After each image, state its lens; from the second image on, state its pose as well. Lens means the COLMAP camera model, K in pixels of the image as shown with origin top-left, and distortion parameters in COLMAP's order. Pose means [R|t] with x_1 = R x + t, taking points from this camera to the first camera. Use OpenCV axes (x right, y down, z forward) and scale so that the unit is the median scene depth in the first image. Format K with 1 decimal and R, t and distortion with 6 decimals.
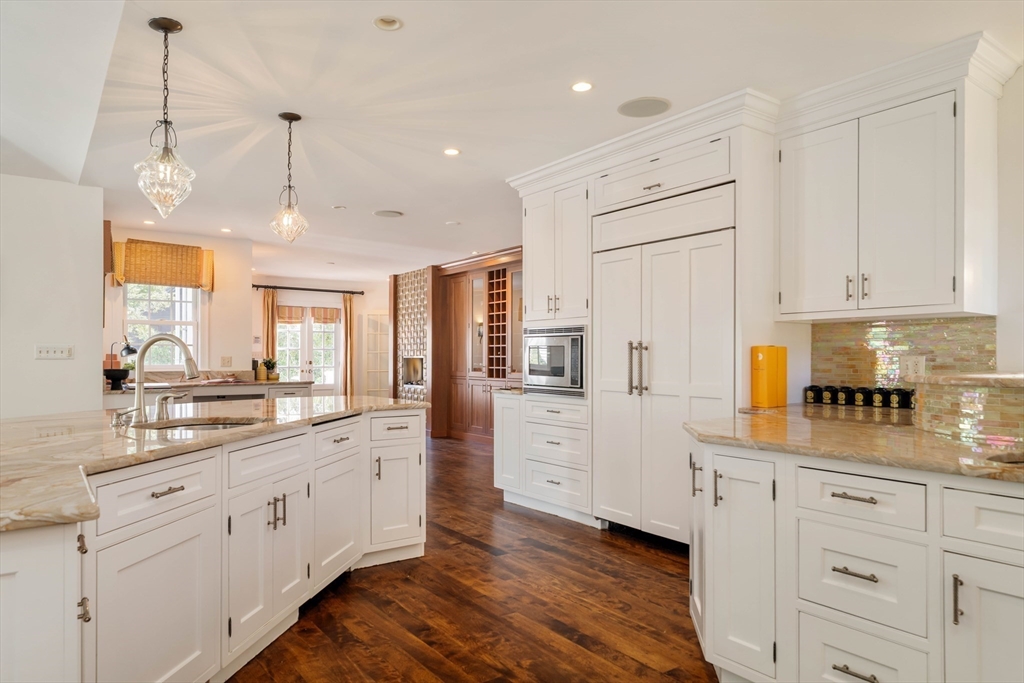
lens RADIAL K [[647.0, 0, 493.5], [0, 647.0, 352.4], [0, 0, 1]] dist [-0.001307, 0.000005]
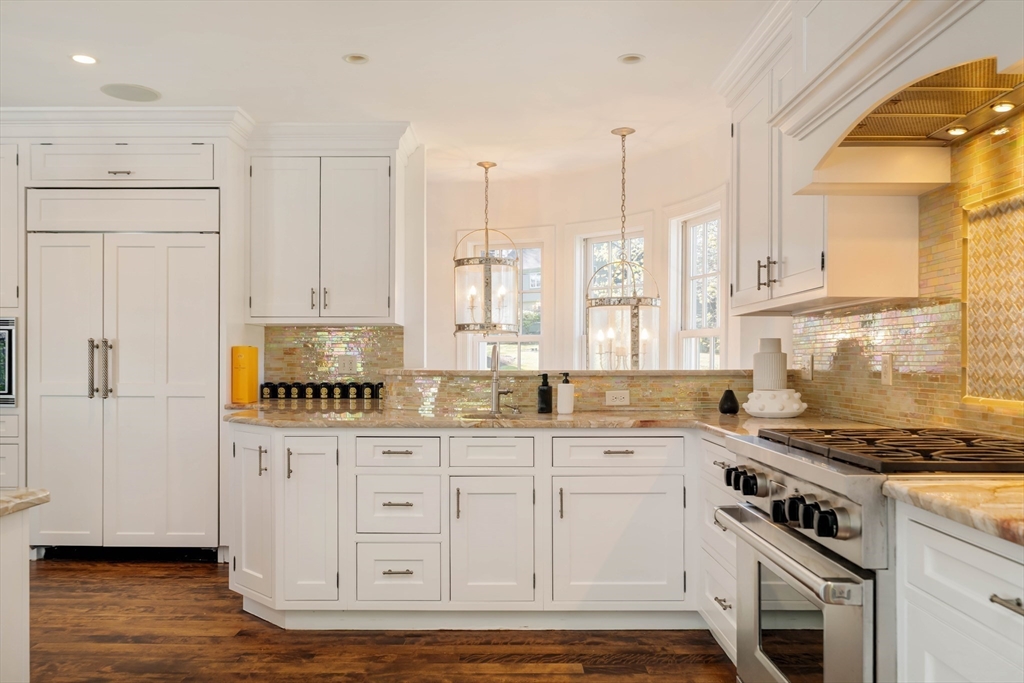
lens RADIAL K [[800.9, 0, 507.5], [0, 800.9, 352.0], [0, 0, 1]] dist [-0.003595, 0.002199]
pose [[0.579461, 0.007407, 0.814966, -0.415021], [-0.007243, 0.999966, -0.003938, 0.001703], [-0.814968, -0.003621, 0.579495, -0.134353]]
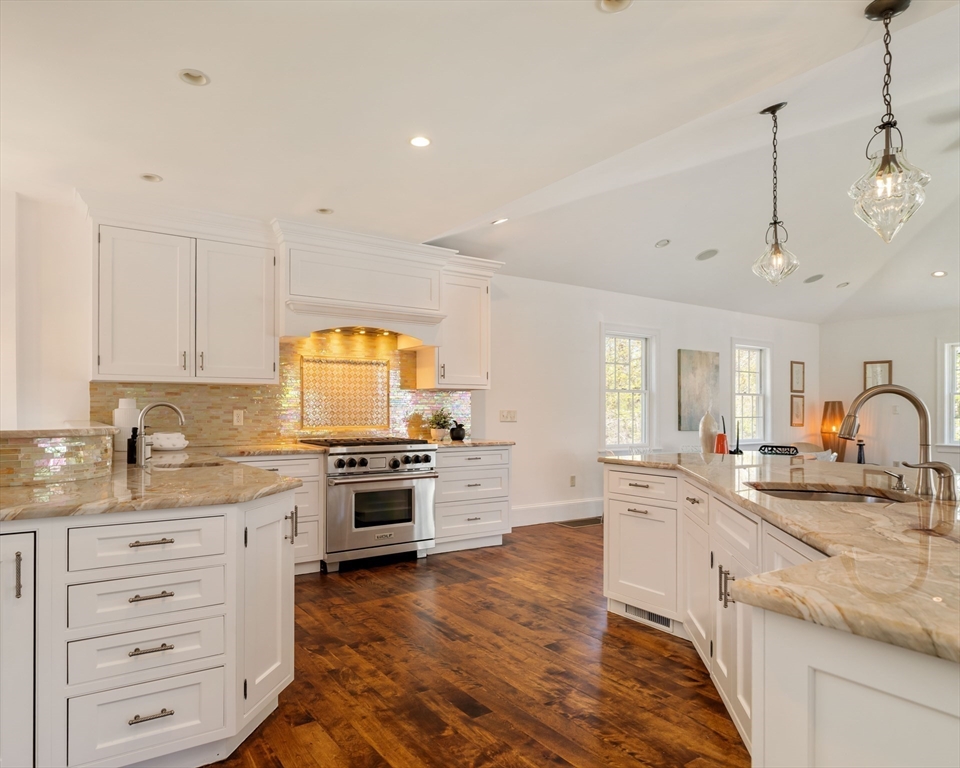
lens RADIAL K [[604.9, 0, 437.2], [0, 604.9, 408.5], [0, 0, 1]] dist [0.000809, -0.001042]
pose [[-0.998789, -0.000214, 0.049208, 0.015983], [-0.000926, 0.999895, -0.014451, 0.010291], [-0.049200, -0.014479, -0.998684, 1.345731]]
